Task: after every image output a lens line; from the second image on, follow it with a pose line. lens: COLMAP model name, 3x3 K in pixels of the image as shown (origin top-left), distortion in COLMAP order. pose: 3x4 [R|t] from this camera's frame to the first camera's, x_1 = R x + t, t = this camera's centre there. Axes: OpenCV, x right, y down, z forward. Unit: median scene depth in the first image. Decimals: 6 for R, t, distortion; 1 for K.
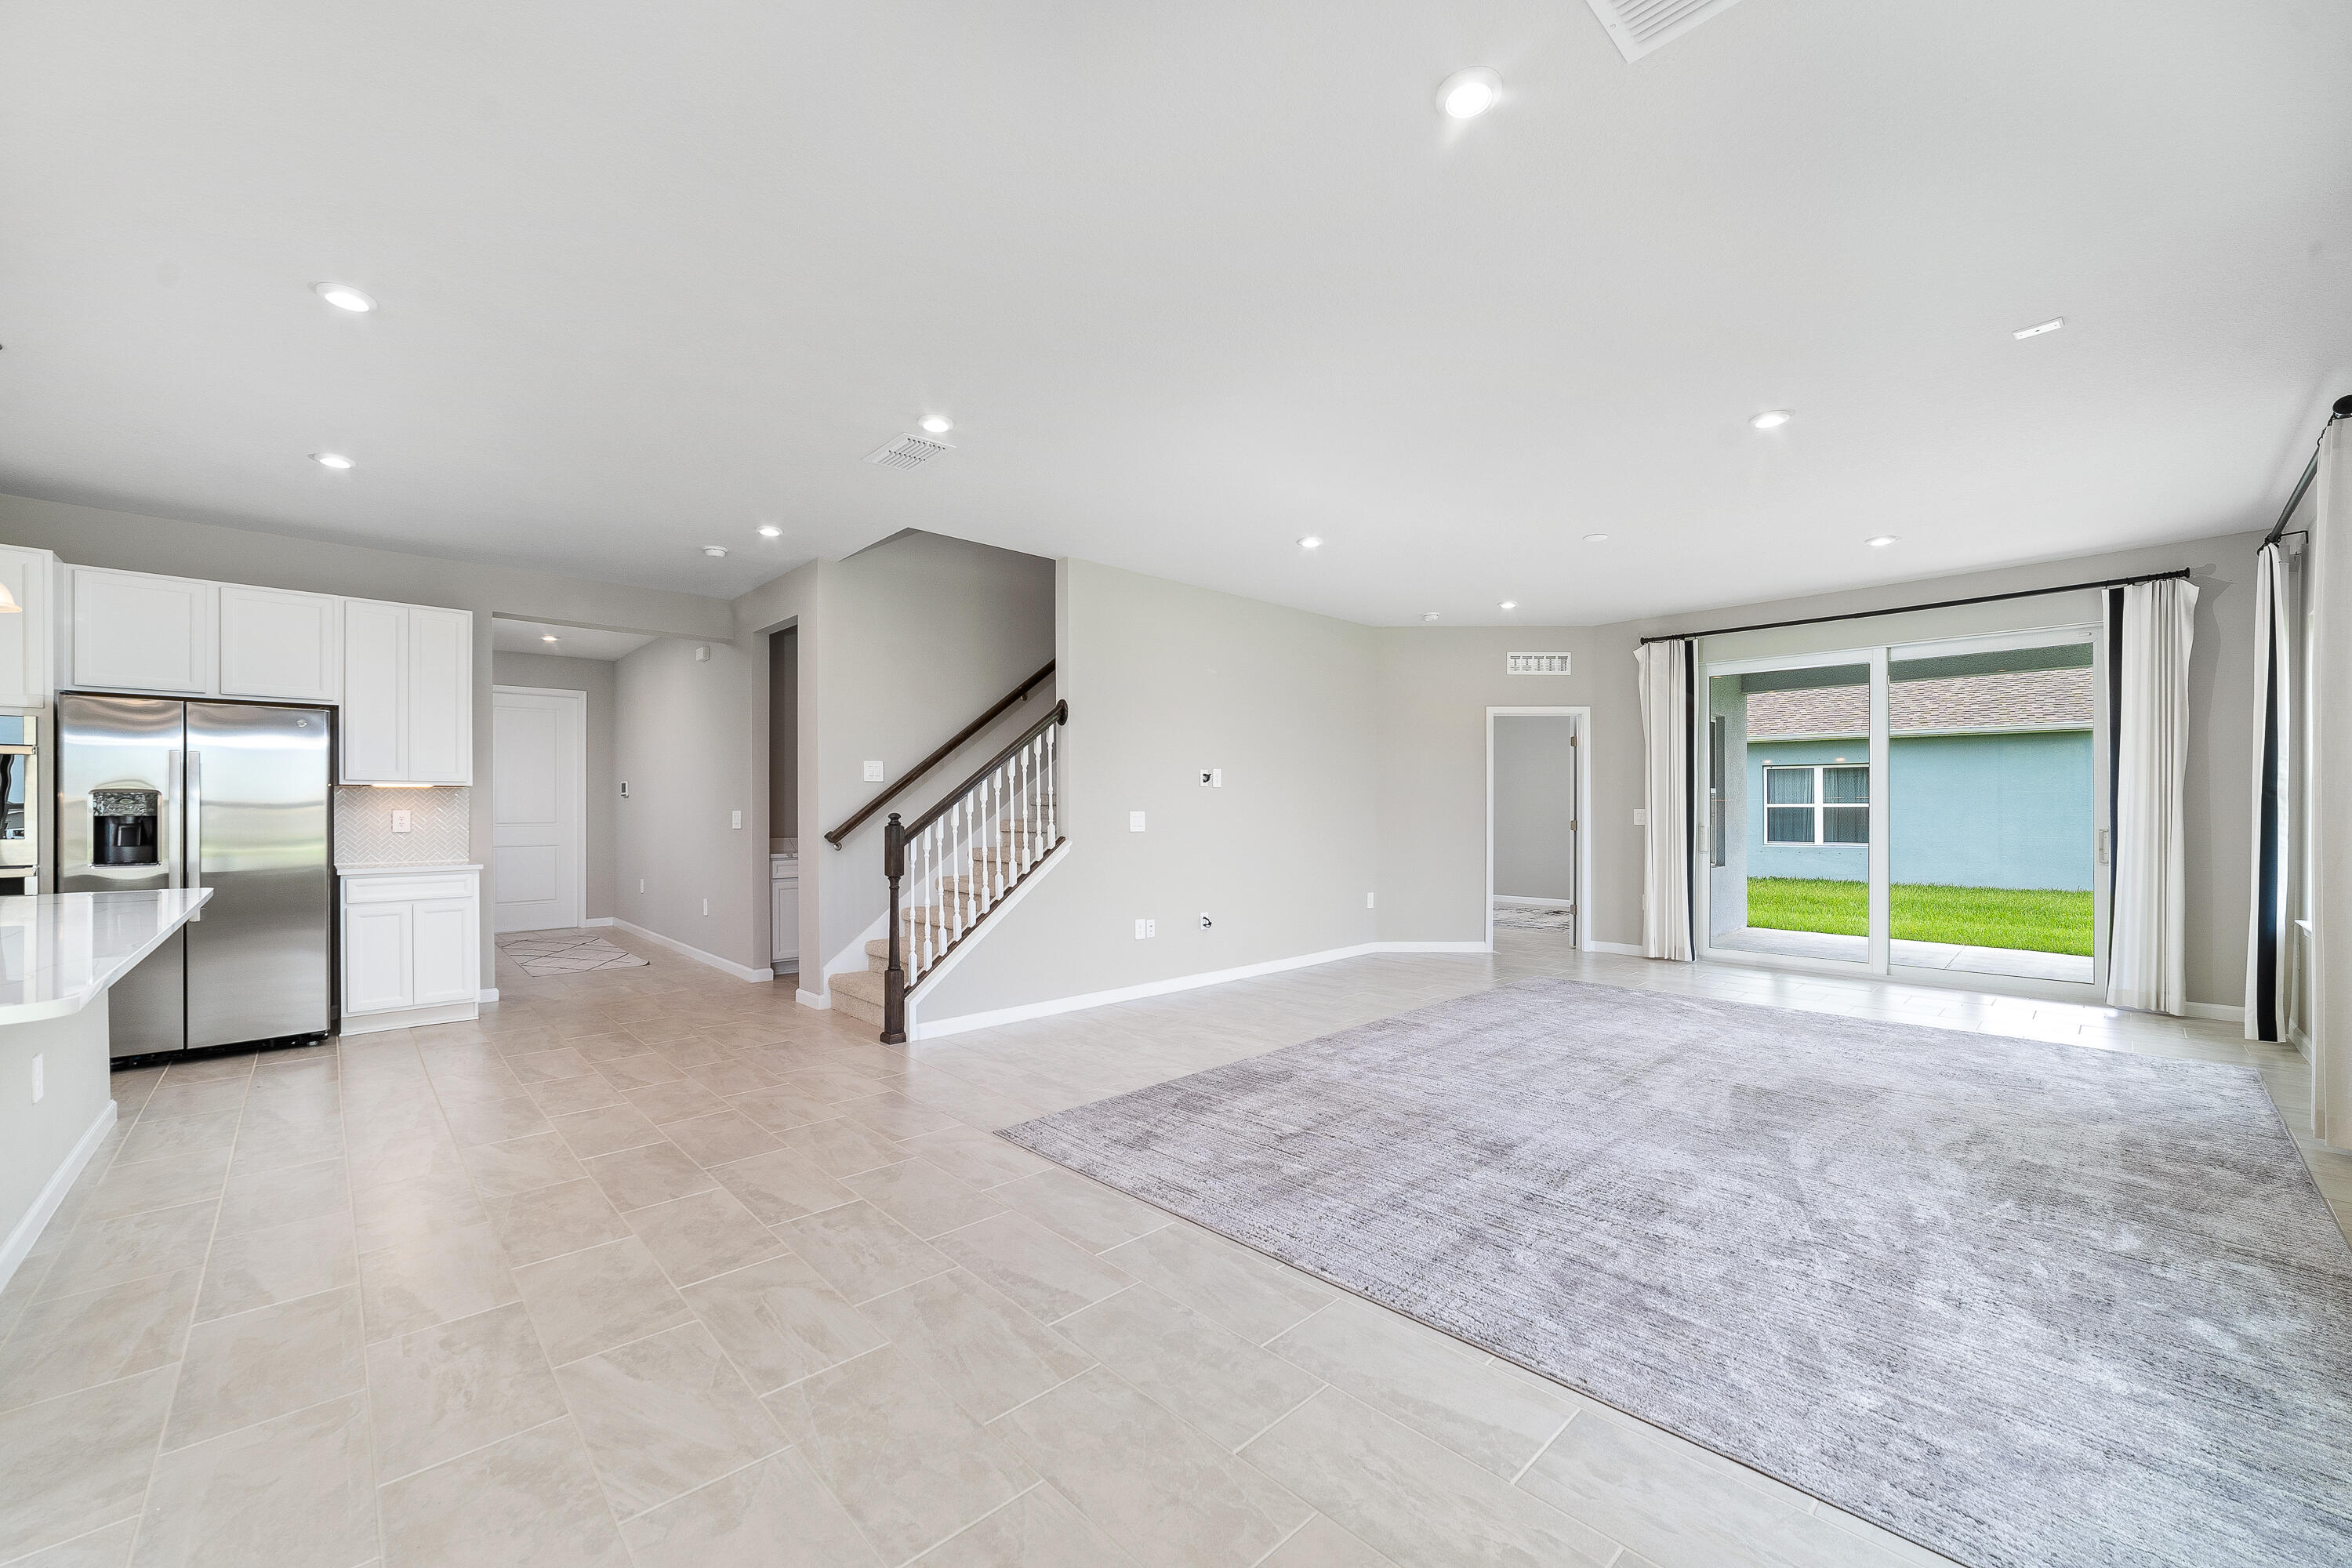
lens RADIAL K [[903.1, 0, 1180.2], [0, 903.1, 805.0], [0, 0, 1]] dist [-0.007990, 0.000203]
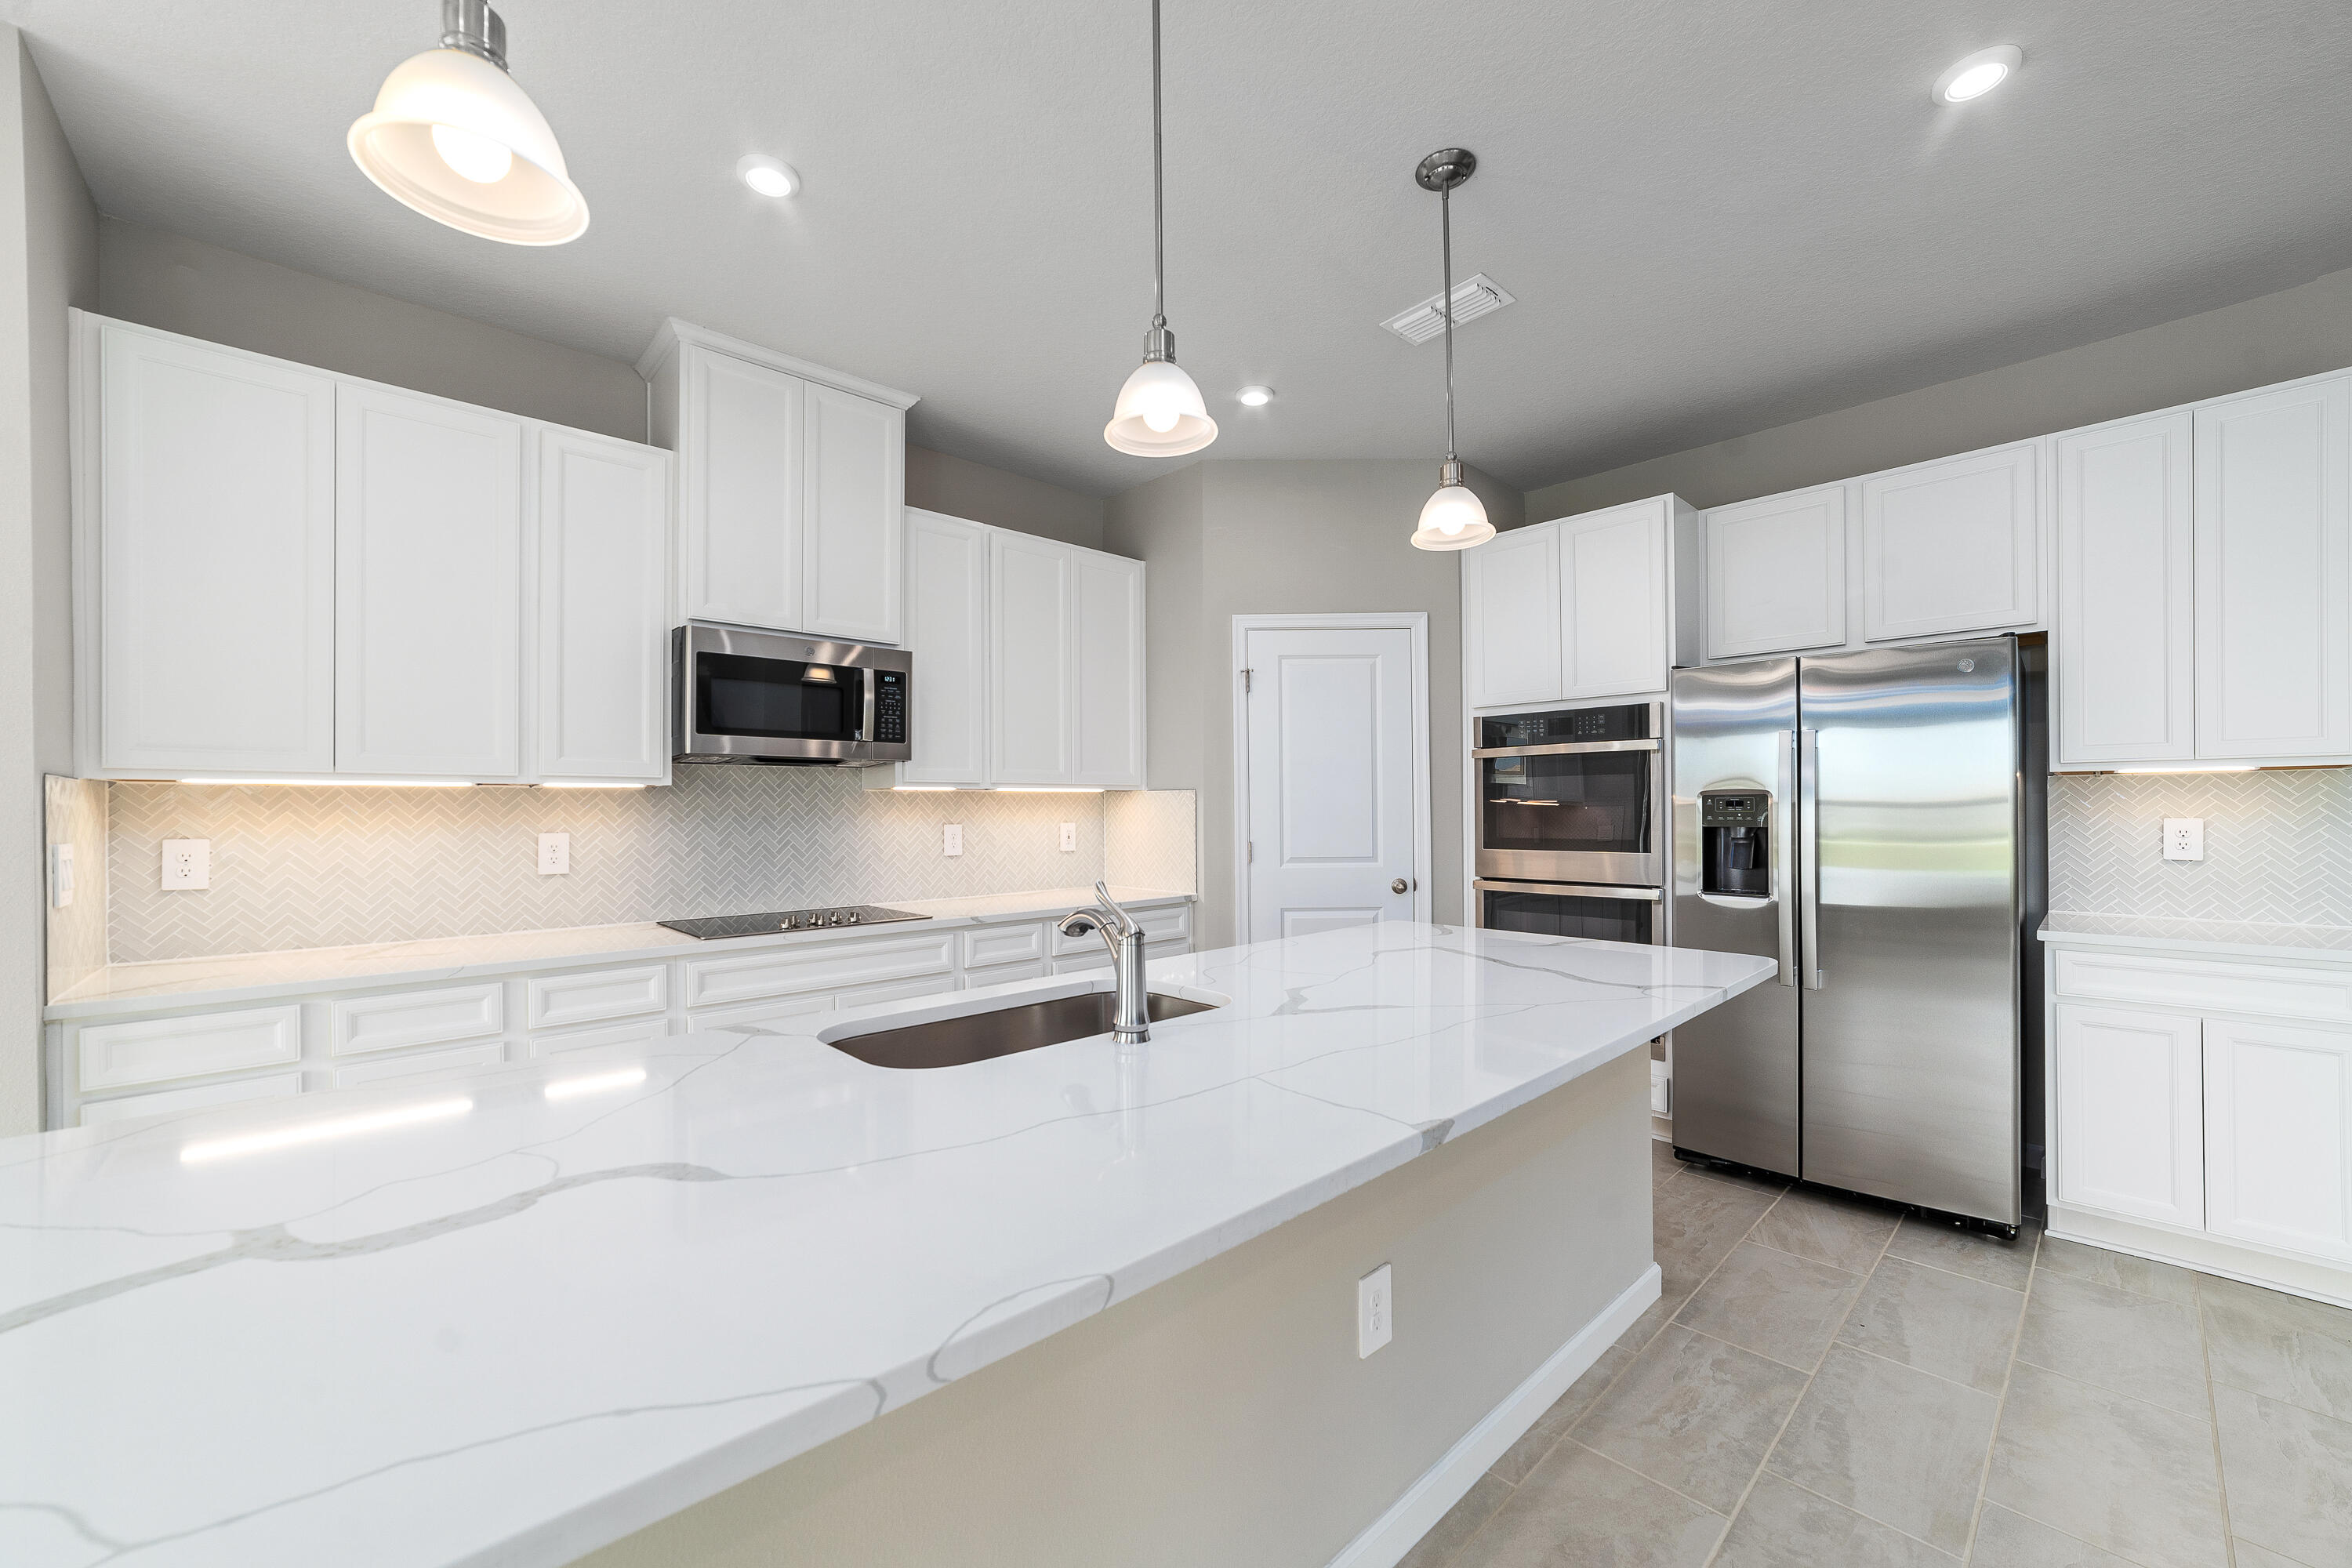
lens RADIAL K [[903.1, 0, 1180.2], [0, 903.1, 805.0], [0, 0, 1]] dist [-0.007990, 0.000203]
pose [[-0.016303, -0.008711, -0.999829, -0.437879], [0.007465, 0.999933, -0.008834, -0.001192], [0.999839, -0.007608, -0.016237, 0.551437]]
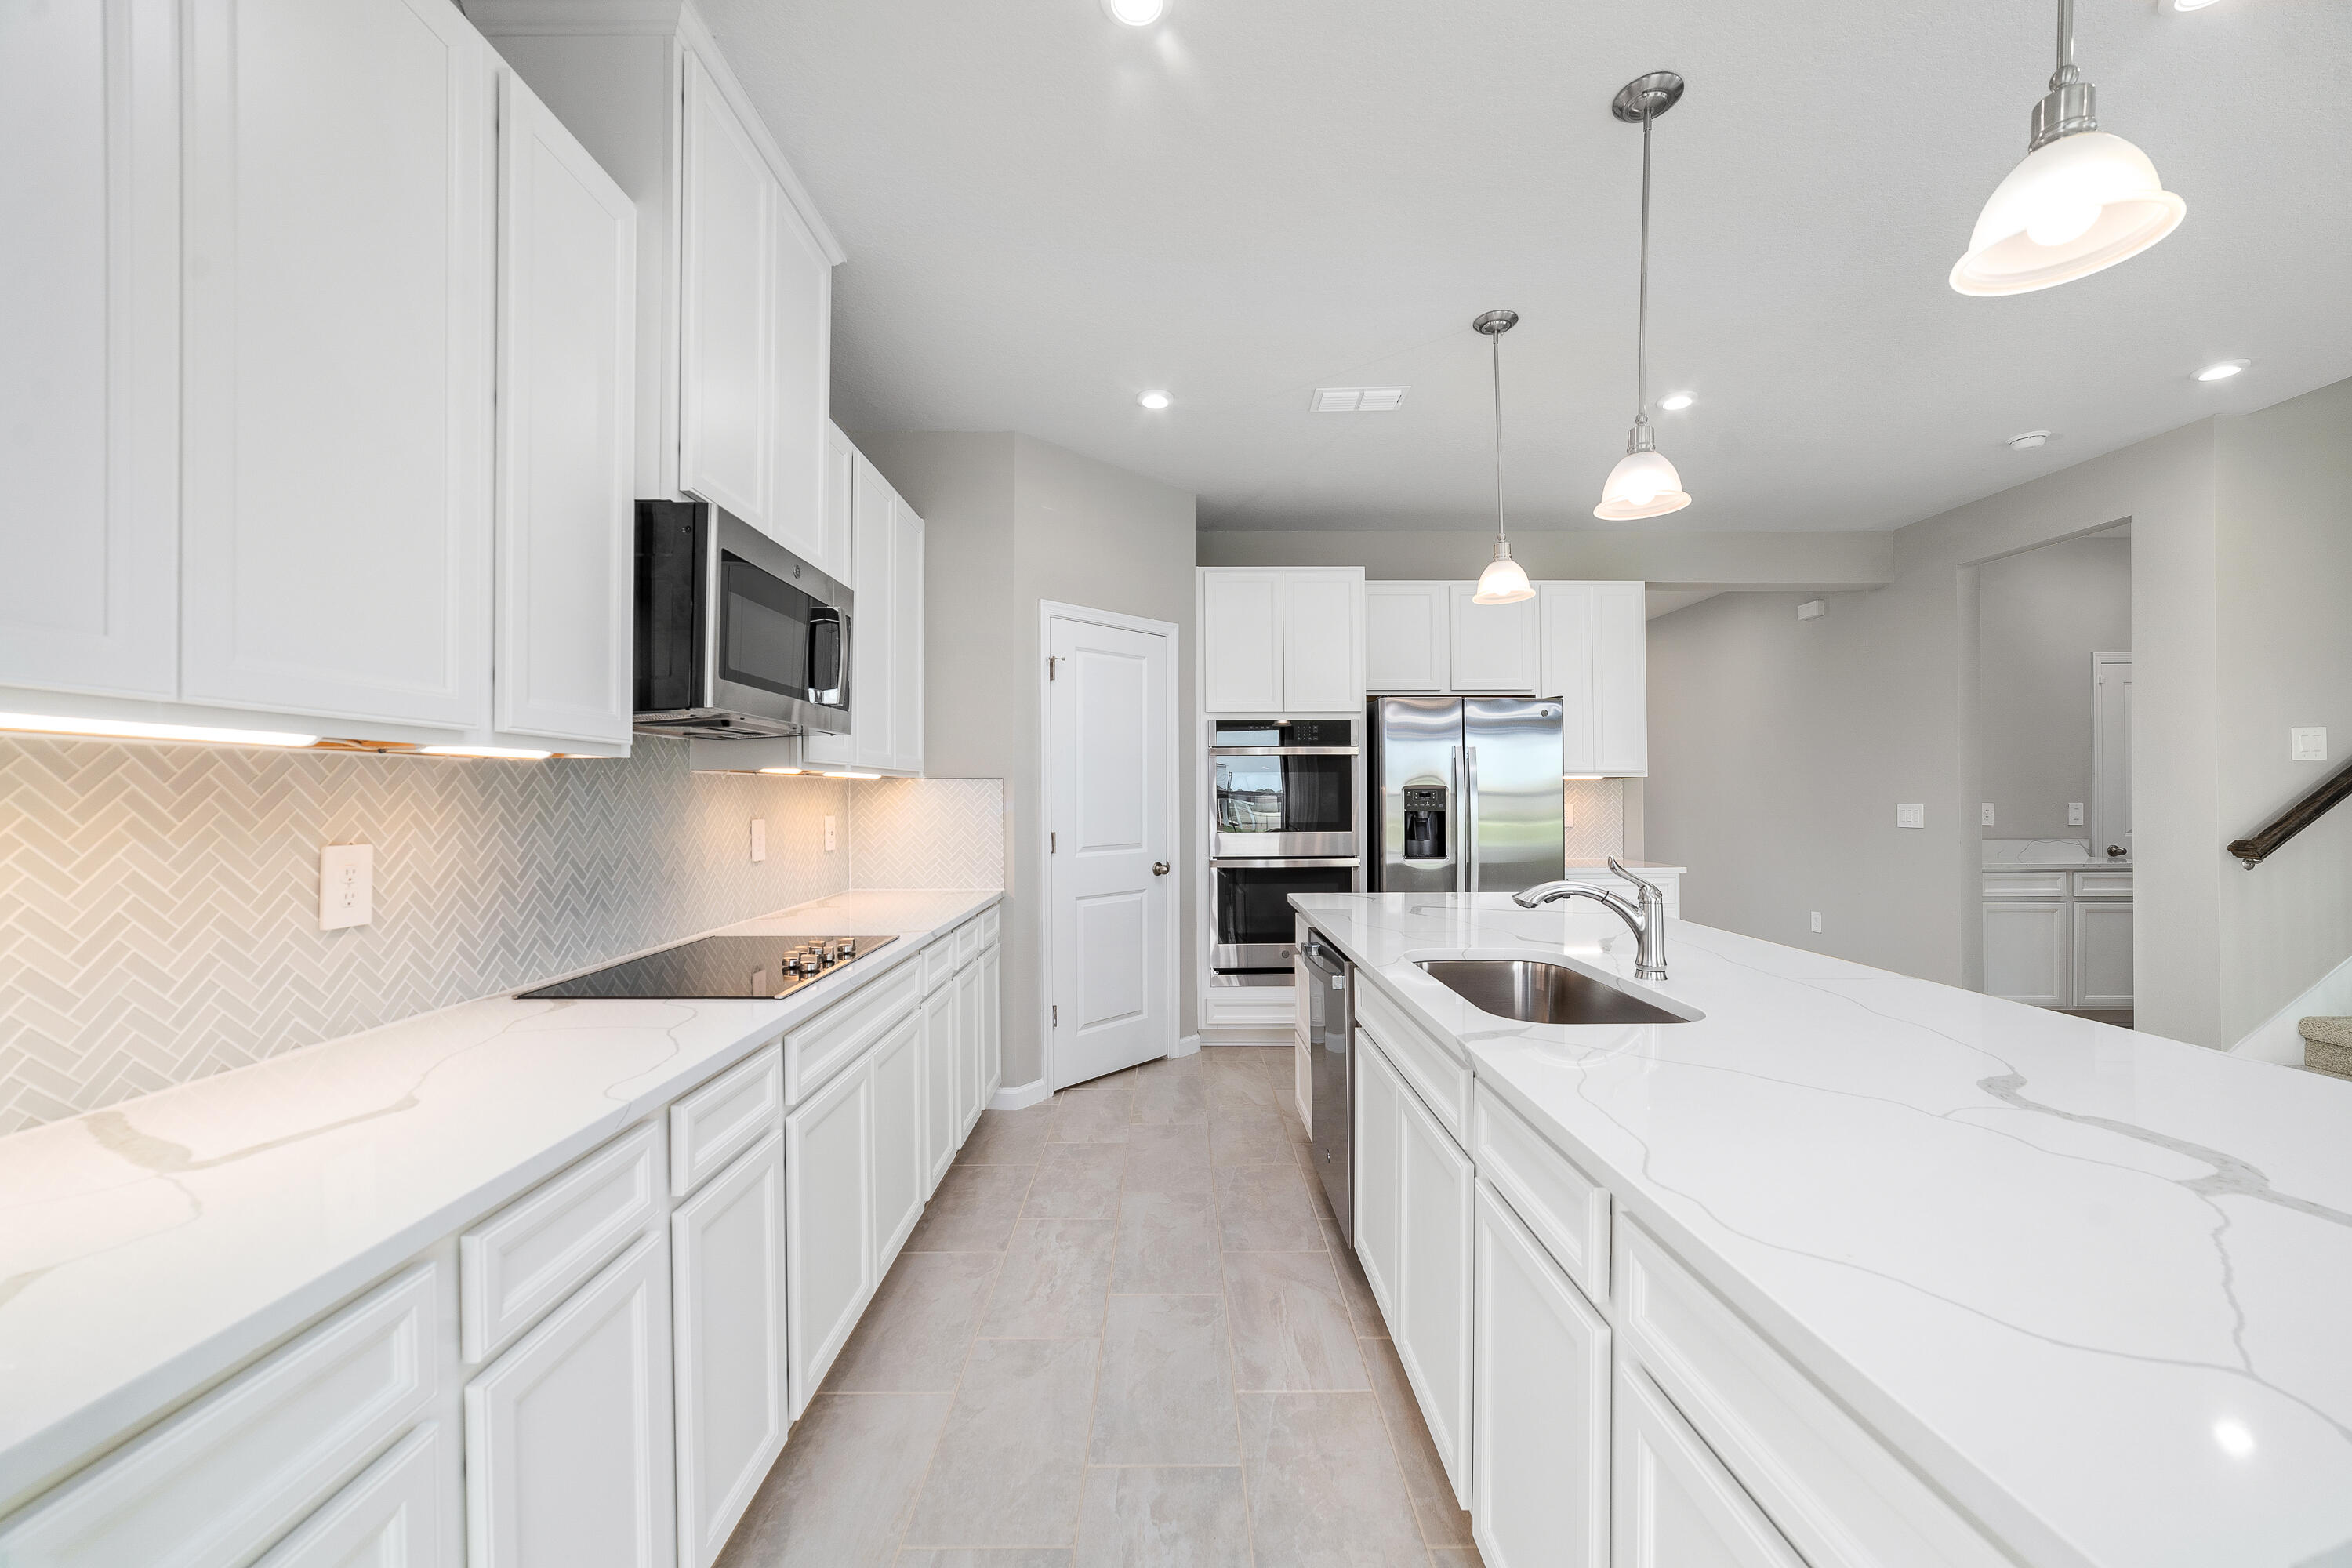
lens RADIAL K [[897.7, 0, 1170.5], [0, 897.7, 791.0], [0, 0, 1]] dist [-0.001139, -0.000049]
pose [[0.717263, -0.011865, -0.696701, -0.646918], [0.009025, 0.999929, -0.007737, -0.004365], [0.696744, -0.000738, 0.717320, 0.050778]]
